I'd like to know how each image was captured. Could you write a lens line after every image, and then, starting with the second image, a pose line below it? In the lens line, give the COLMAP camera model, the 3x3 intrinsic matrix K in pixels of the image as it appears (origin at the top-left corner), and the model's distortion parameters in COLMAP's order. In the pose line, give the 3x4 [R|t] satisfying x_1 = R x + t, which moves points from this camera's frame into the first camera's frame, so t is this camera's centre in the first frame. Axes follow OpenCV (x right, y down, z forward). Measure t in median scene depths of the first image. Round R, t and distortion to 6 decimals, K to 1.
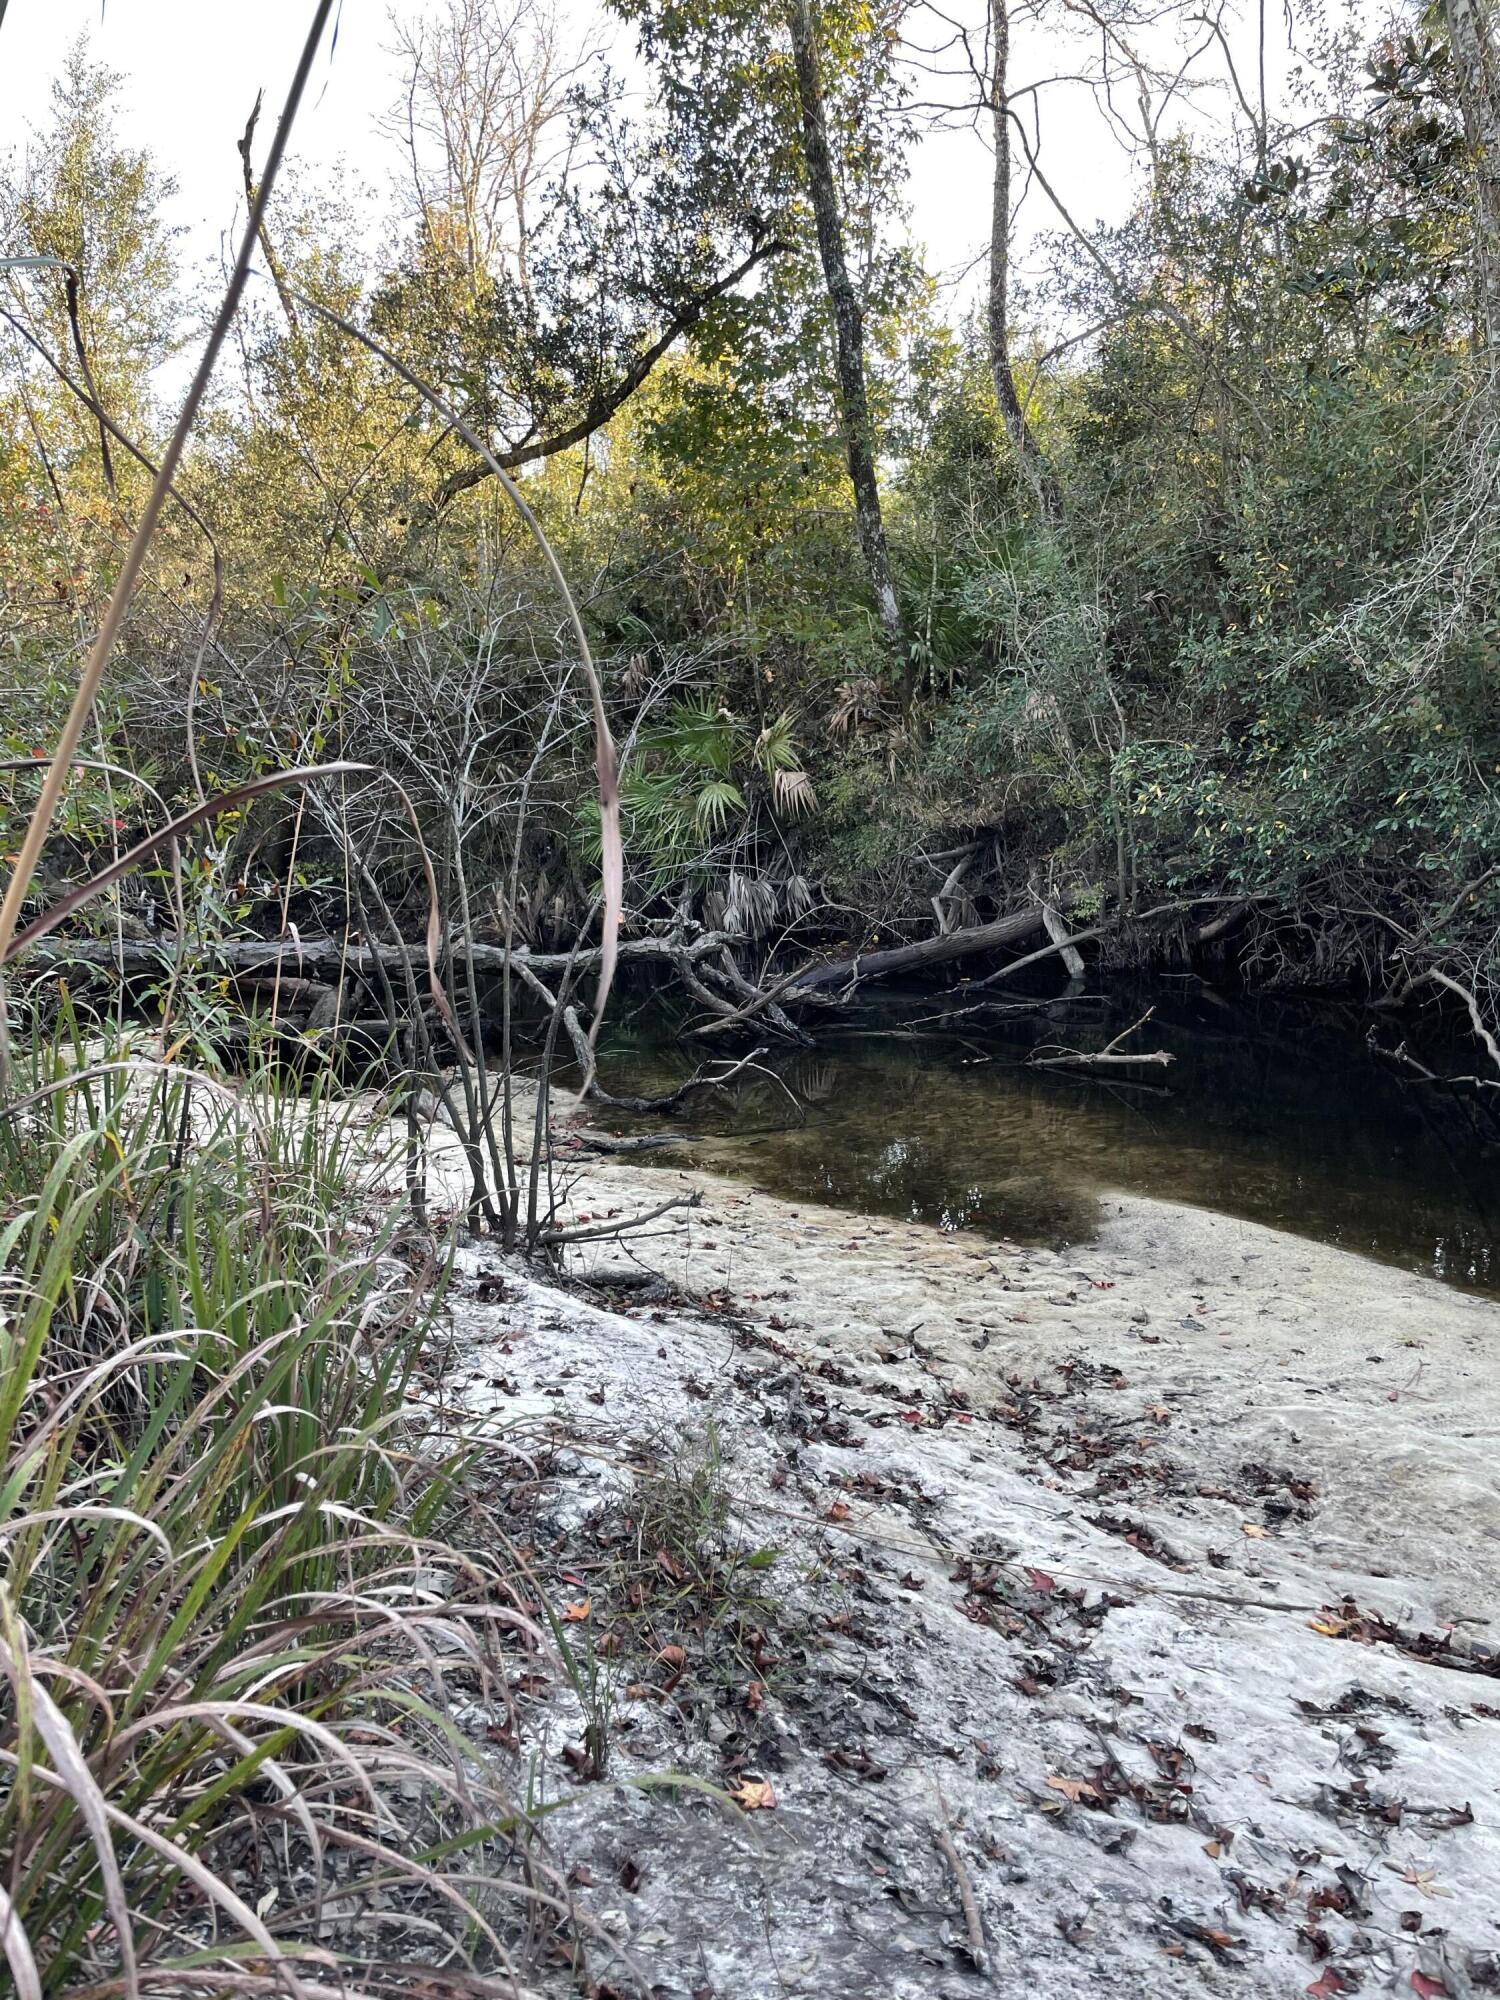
lens RADIAL K [[1475.5, 0, 750.0], [0, 1475.5, 1000.0], [0, 0, 1]] dist [-0.001477, -0.056571]
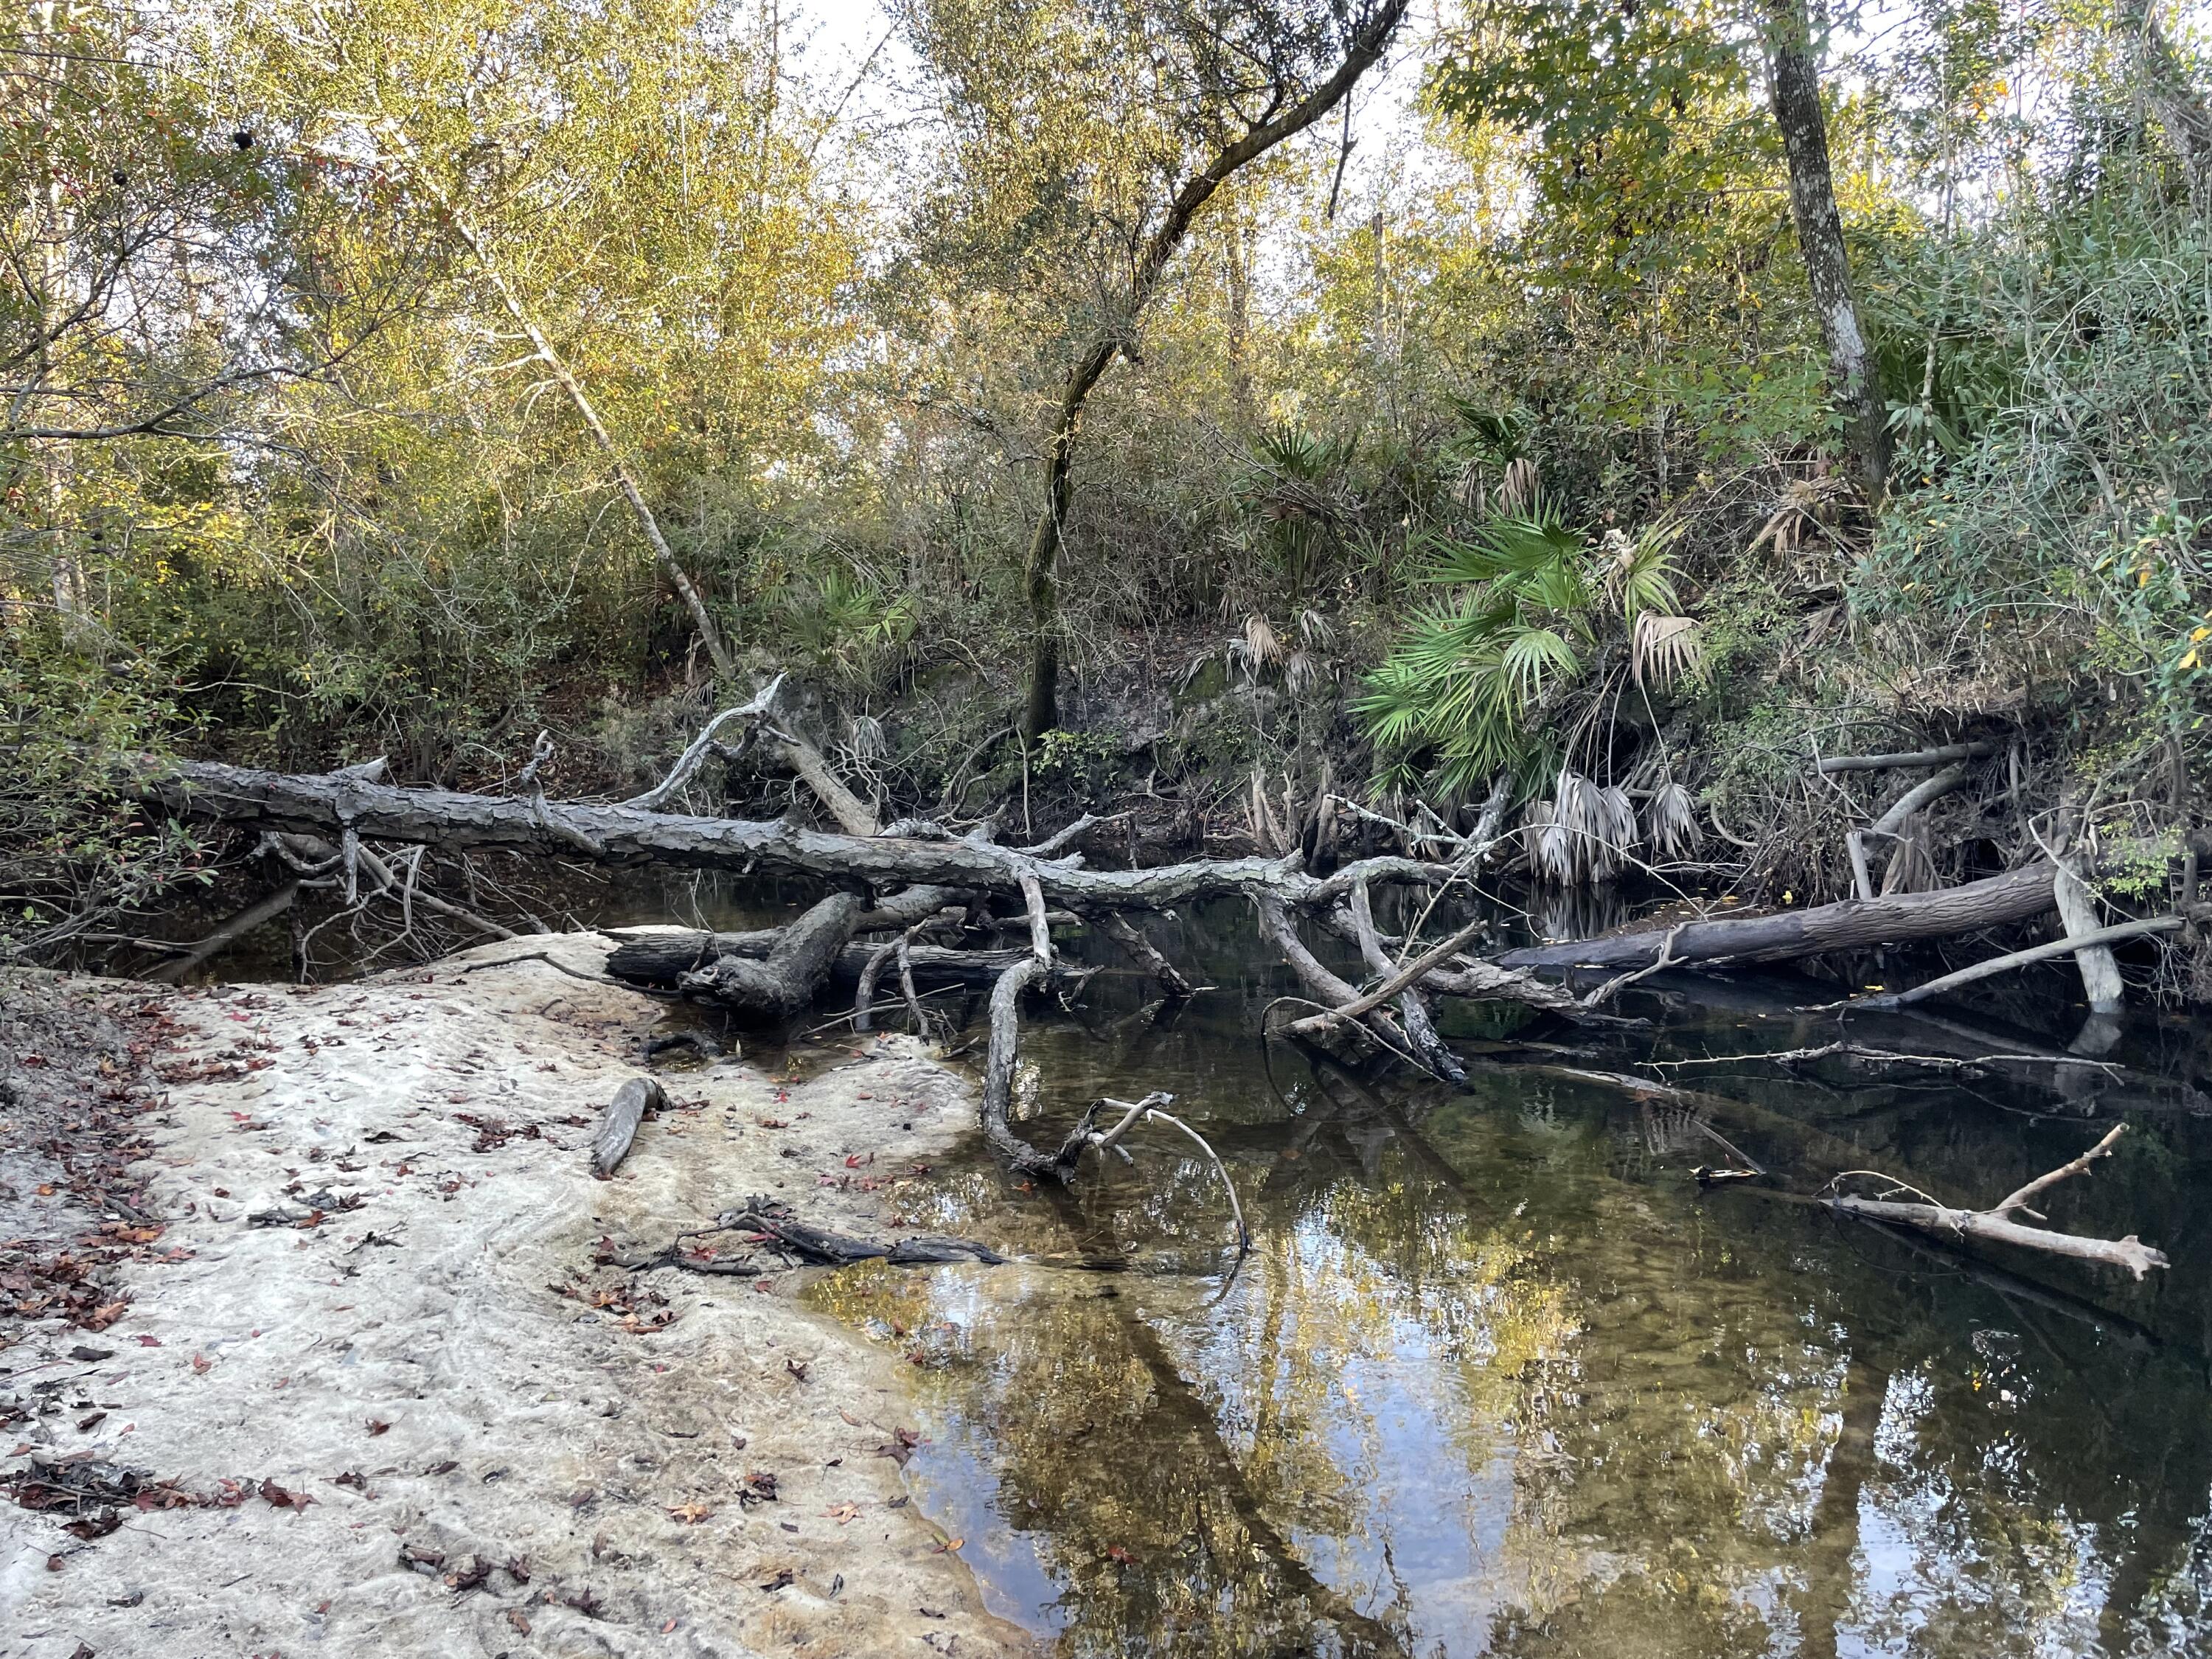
lens RADIAL K [[1631.9, 0, 1106.0], [0, 1631.9, 829.5], [0, 0, 1]] dist [-0.001477, -0.056571]
pose [[0.889915, 0.079114, -0.449213, 0.159425], [-0.103310, 0.994210, -0.029566, -0.024935], [0.444273, 0.072720, 0.892935, 0.348603]]
